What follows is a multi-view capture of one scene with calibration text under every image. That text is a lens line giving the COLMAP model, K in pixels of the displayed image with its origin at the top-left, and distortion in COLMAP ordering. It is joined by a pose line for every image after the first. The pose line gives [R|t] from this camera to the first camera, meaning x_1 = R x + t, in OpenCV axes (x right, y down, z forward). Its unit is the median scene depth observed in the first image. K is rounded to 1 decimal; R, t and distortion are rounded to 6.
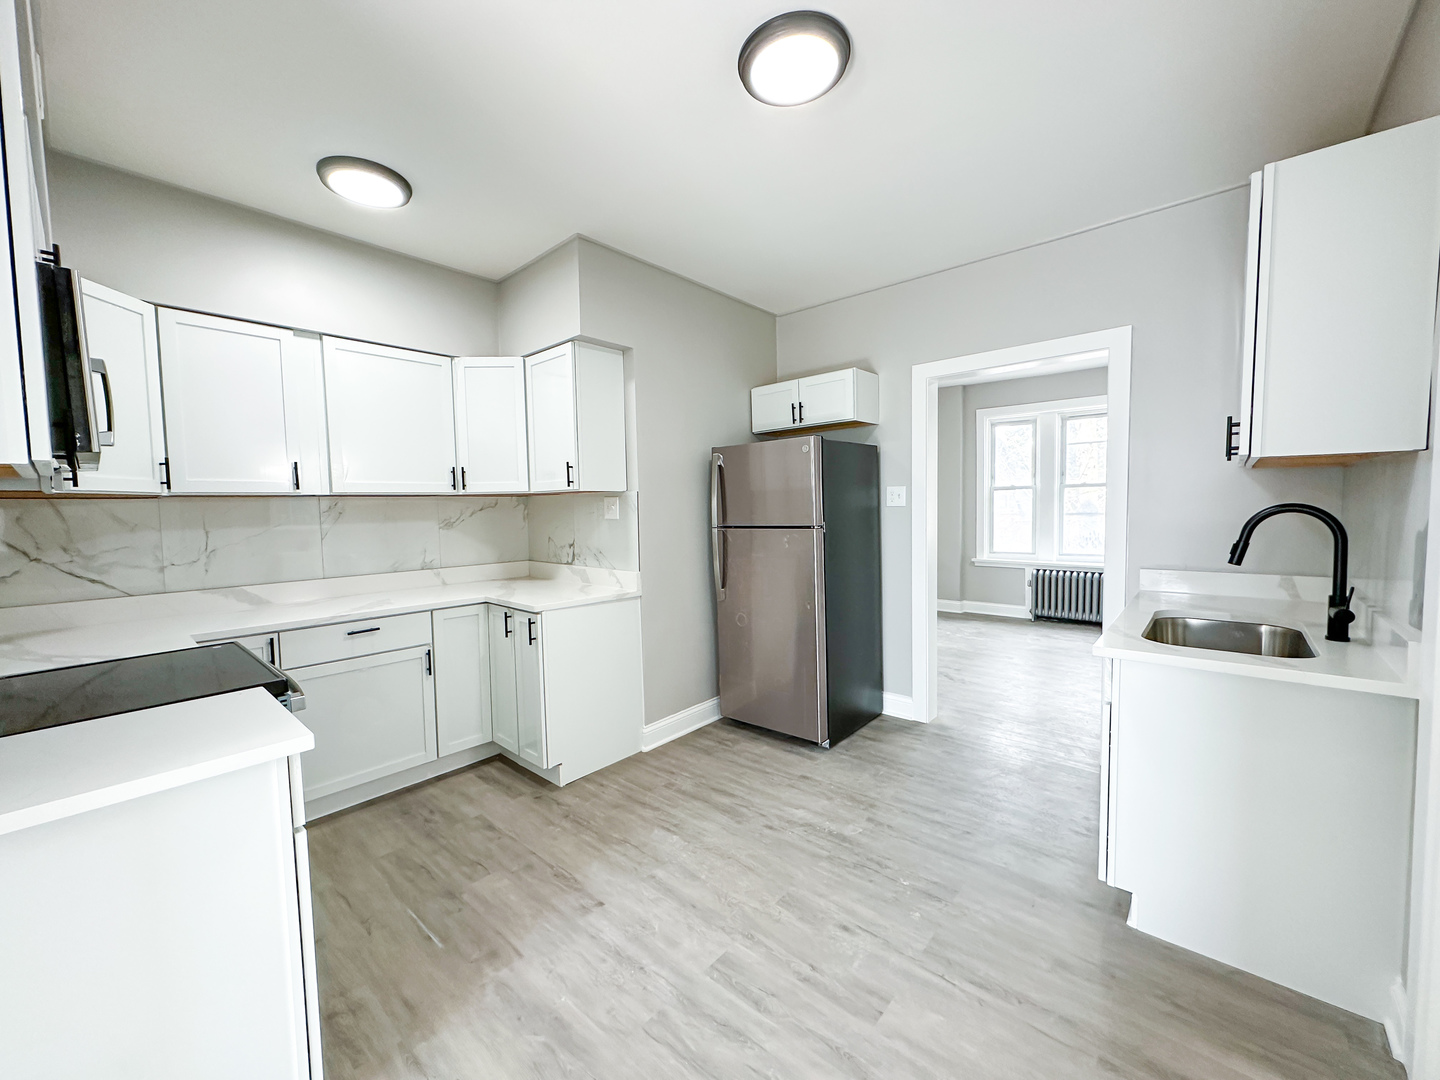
lens RADIAL K [[577.8, 0, 714.9], [0, 577.8, 537.9], [0, 0, 1]] dist [0.001473, 0.000063]
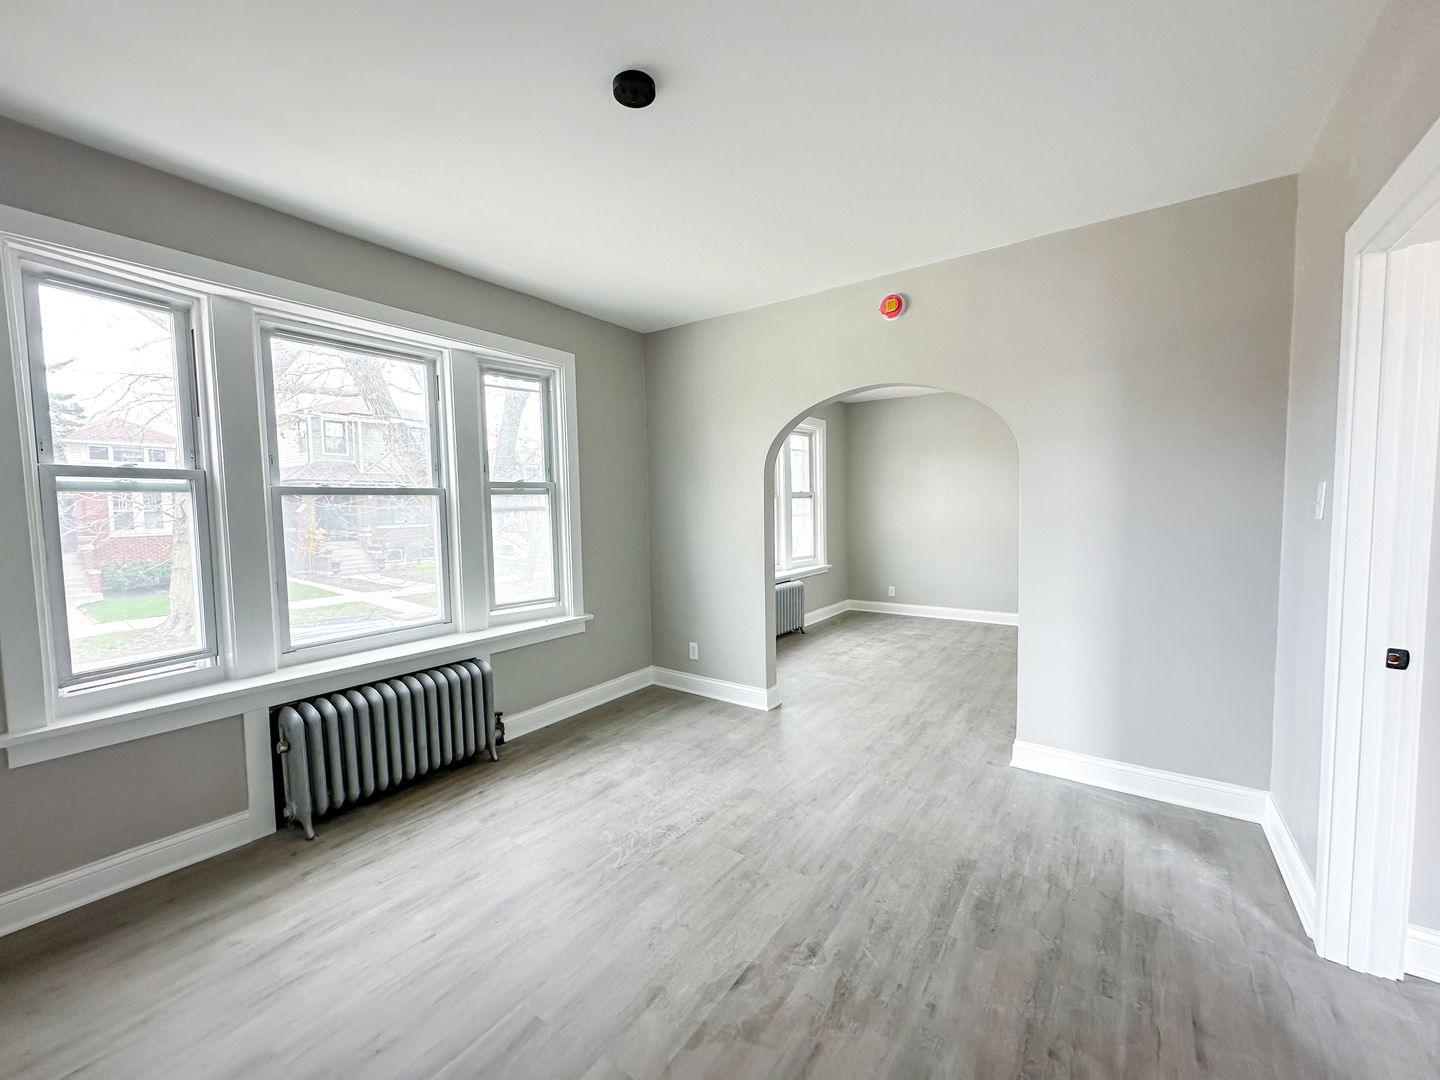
lens RADIAL K [[577.8, 0, 714.9], [0, 577.8, 537.9], [0, 0, 1]] dist [0.001473, 0.000063]
pose [[-0.094679, -0.052279, 0.994134, 0.143179], [0.063240, 0.996287, 0.058415, -0.054342], [-0.993497, 0.068400, -0.091022, 0.689789]]
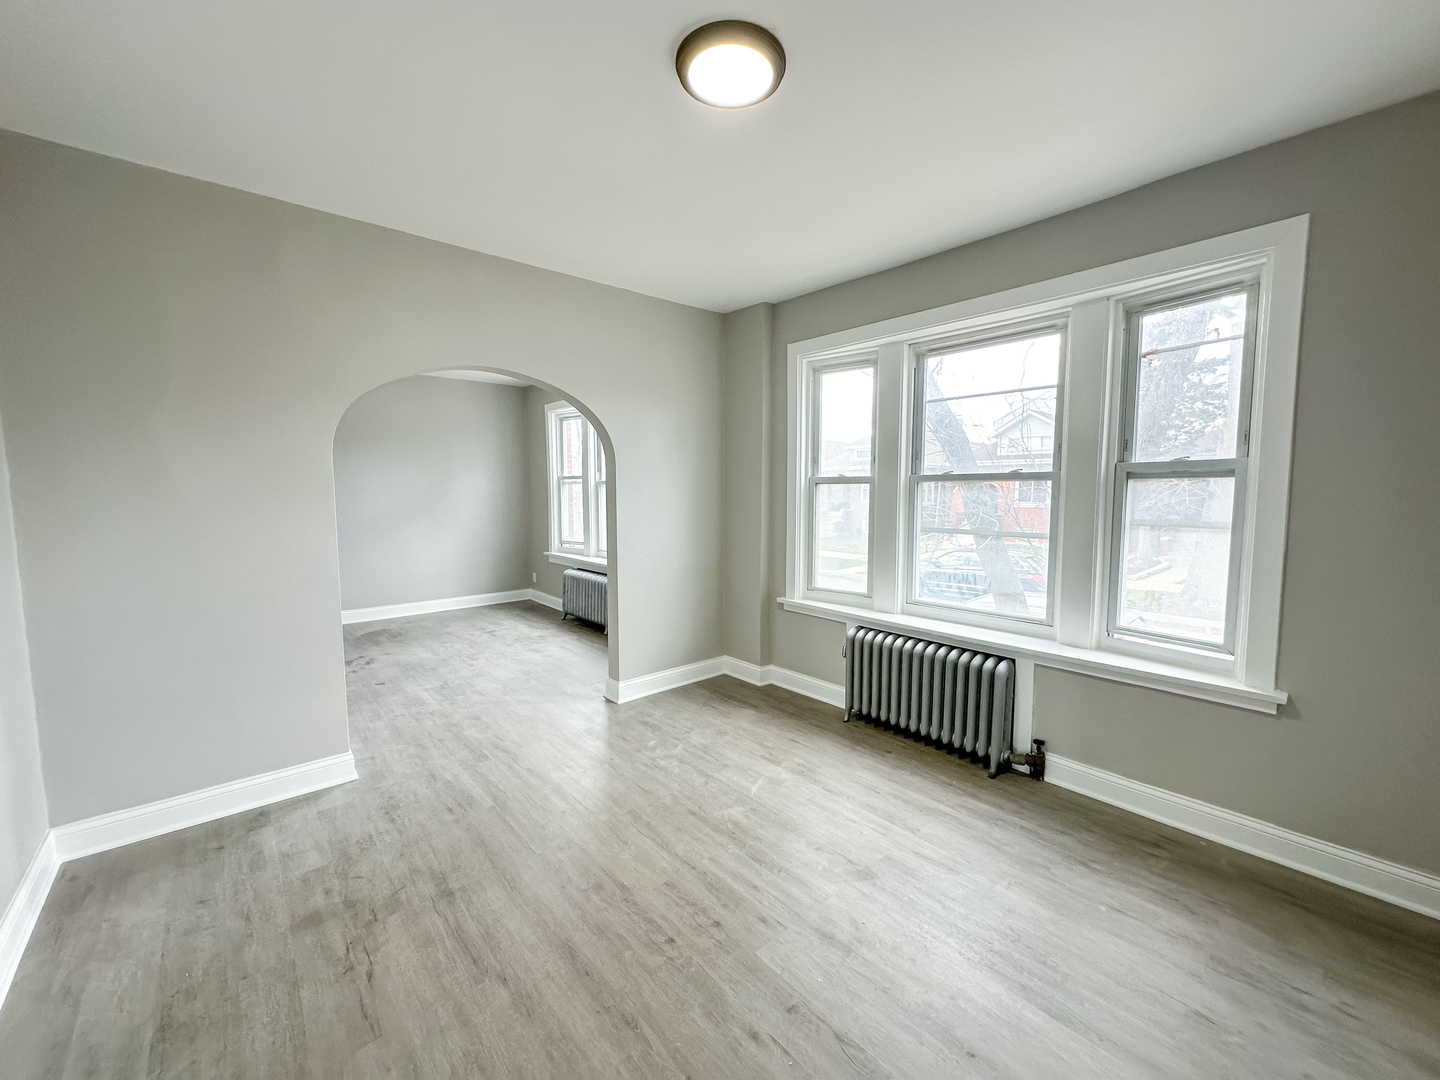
lens RADIAL K [[577.8, 0, 714.9], [0, 577.8, 537.9], [0, 0, 1]] dist [0.001473, 0.000063]
pose [[0.990200, 0.024468, -0.137494, 0.466585], [-0.021104, 0.999443, 0.025869, -0.039720], [0.138050, -0.022714, 0.990165, 0.409474]]
